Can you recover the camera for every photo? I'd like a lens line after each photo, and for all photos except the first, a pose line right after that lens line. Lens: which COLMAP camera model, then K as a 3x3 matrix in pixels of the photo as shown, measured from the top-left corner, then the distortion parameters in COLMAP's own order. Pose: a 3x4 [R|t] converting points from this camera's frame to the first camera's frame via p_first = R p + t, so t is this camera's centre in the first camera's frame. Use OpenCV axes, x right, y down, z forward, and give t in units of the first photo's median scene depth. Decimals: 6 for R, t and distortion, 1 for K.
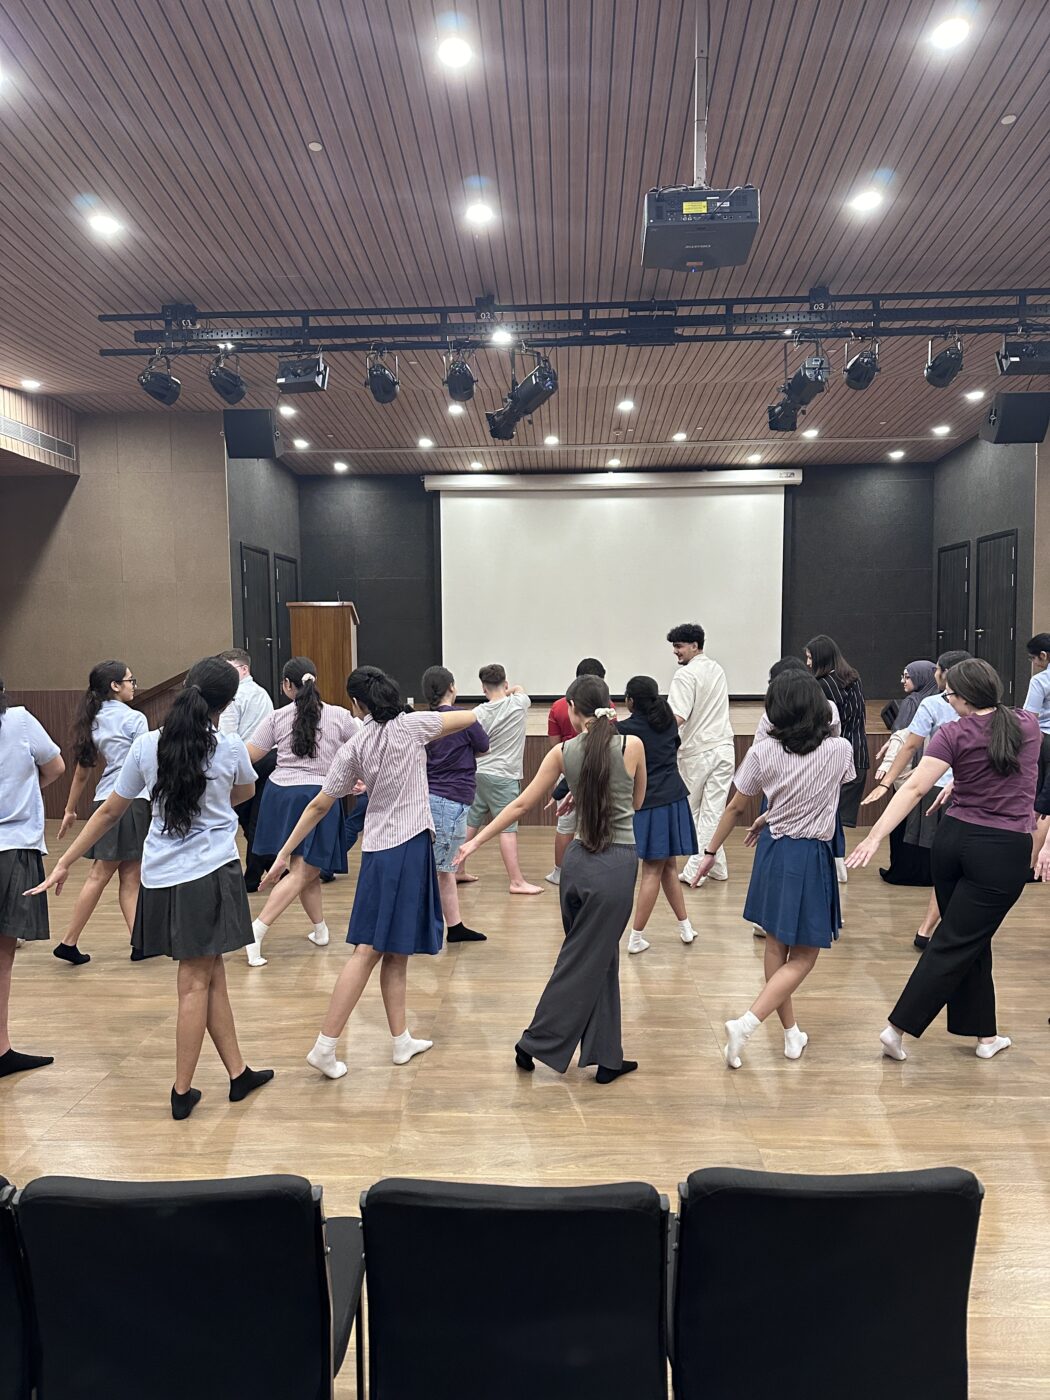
lens RADIAL K [[978.7, 0, 518.2], [0, 978.7, 710.3], [0, 0, 1]] dist [0.041939, -0.013155]
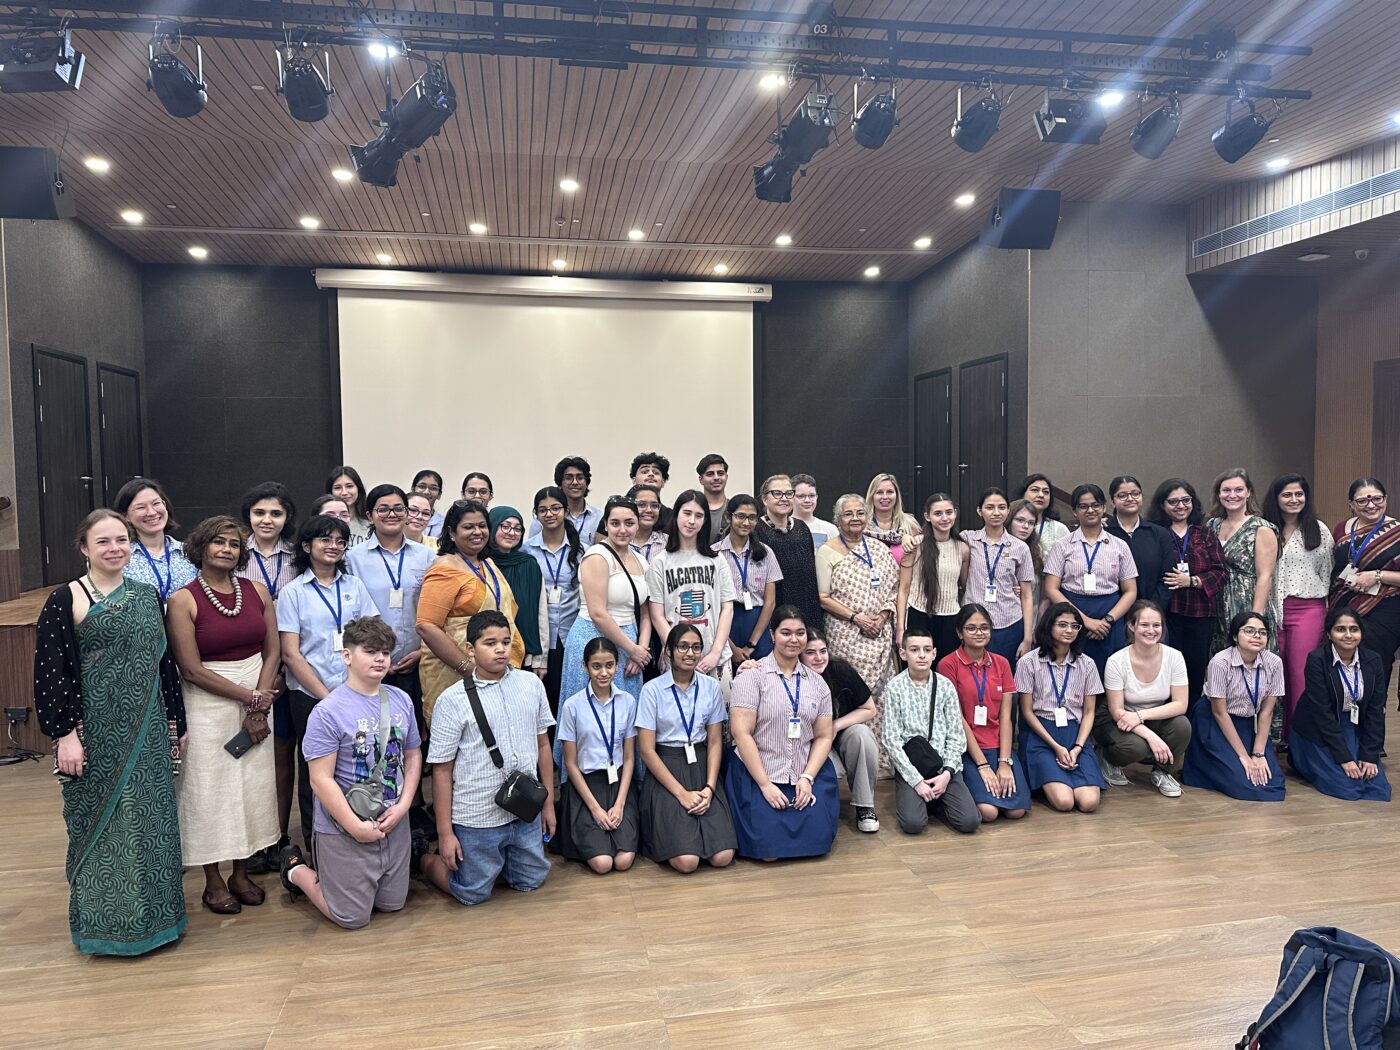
lens RADIAL K [[978.7, 0, 702.9], [0, 978.7, 522.8], [0, 0, 1]] dist [0.041939, -0.013155]
pose [[0.973866, -0.015815, 0.226571, 0.026240], [0.019908, 0.999677, -0.015789, -0.018333], [-0.226249, 0.019887, 0.973867, 0.176263]]
